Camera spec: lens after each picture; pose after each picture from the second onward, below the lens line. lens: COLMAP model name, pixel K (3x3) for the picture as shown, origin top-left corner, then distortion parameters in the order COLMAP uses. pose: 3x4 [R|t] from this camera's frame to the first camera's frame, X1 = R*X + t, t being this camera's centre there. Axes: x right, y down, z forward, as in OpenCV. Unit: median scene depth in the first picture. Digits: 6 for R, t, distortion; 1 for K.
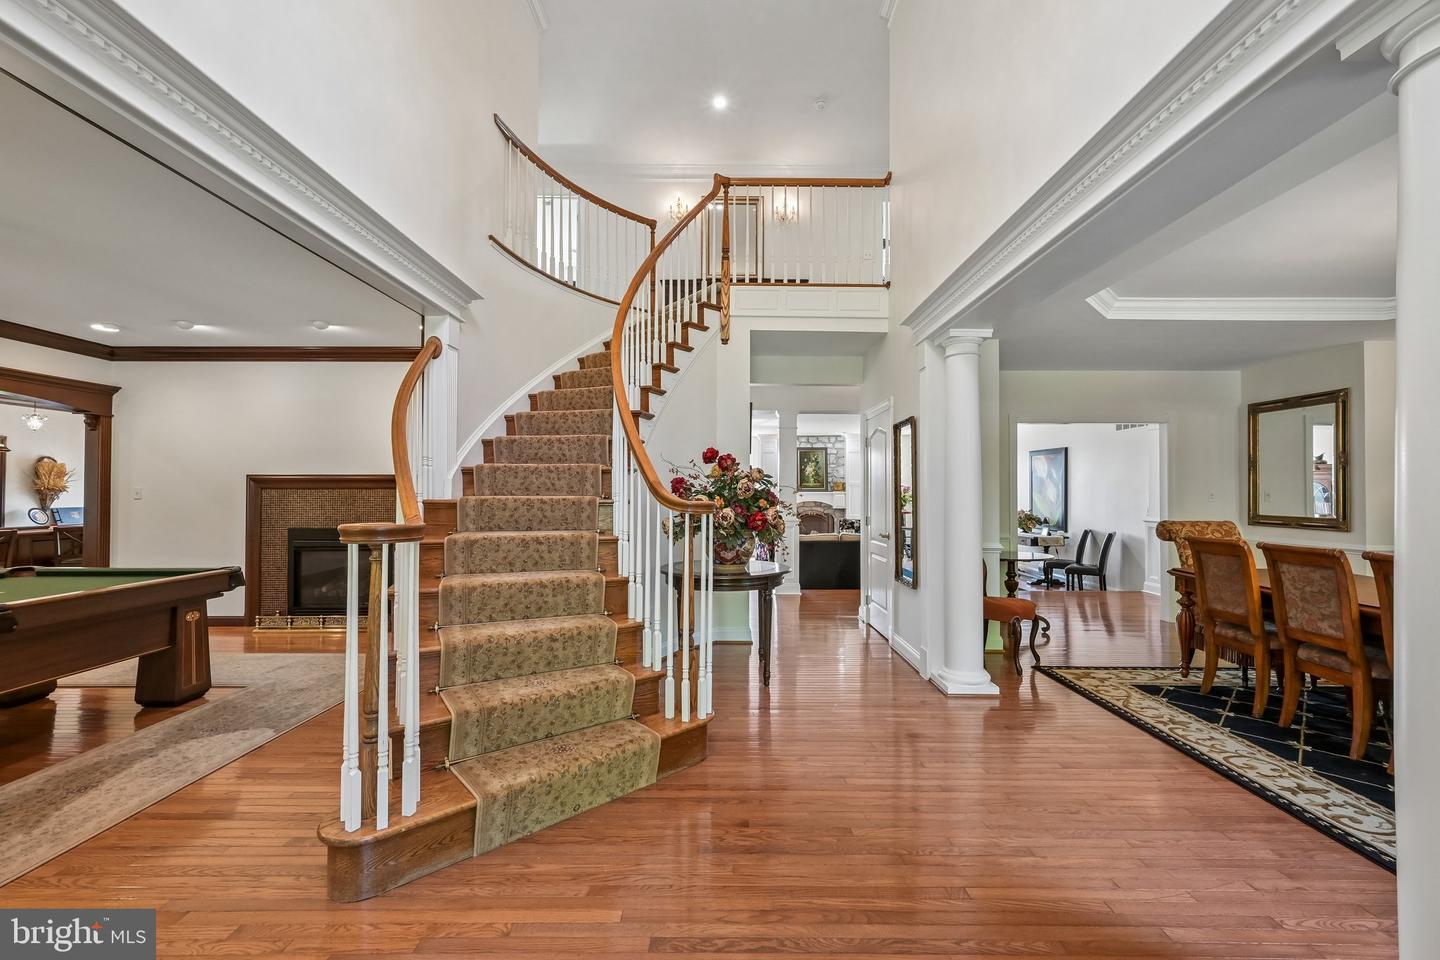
lens RADIAL K [[601.5, 0, 720.0], [0, 601.5, 480.0], [0, 0, 1]] dist [0.003025, 0.000231]
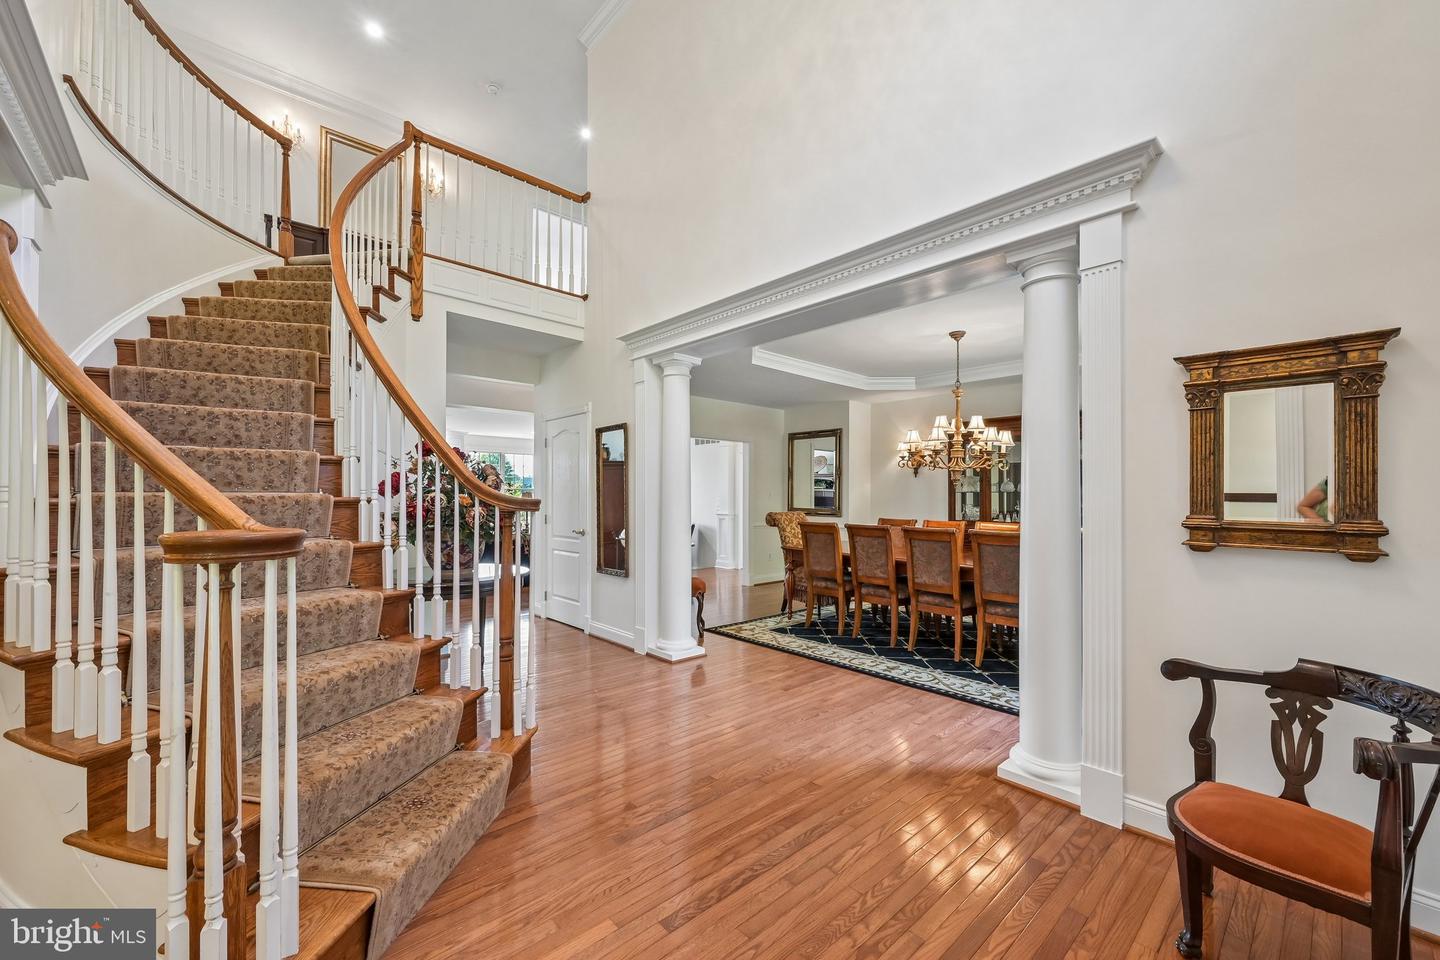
lens RADIAL K [[579.9, 0, 729.3], [0, 579.9, 486.1], [0, 0, 1]] dist [-0.000073, -0.000239]
pose [[0.727299, 0.011409, 0.686225, -0.332807], [-0.016932, 0.999856, 0.001322, 0.007769], [-0.686111, -0.012581, 0.727388, 0.099773]]
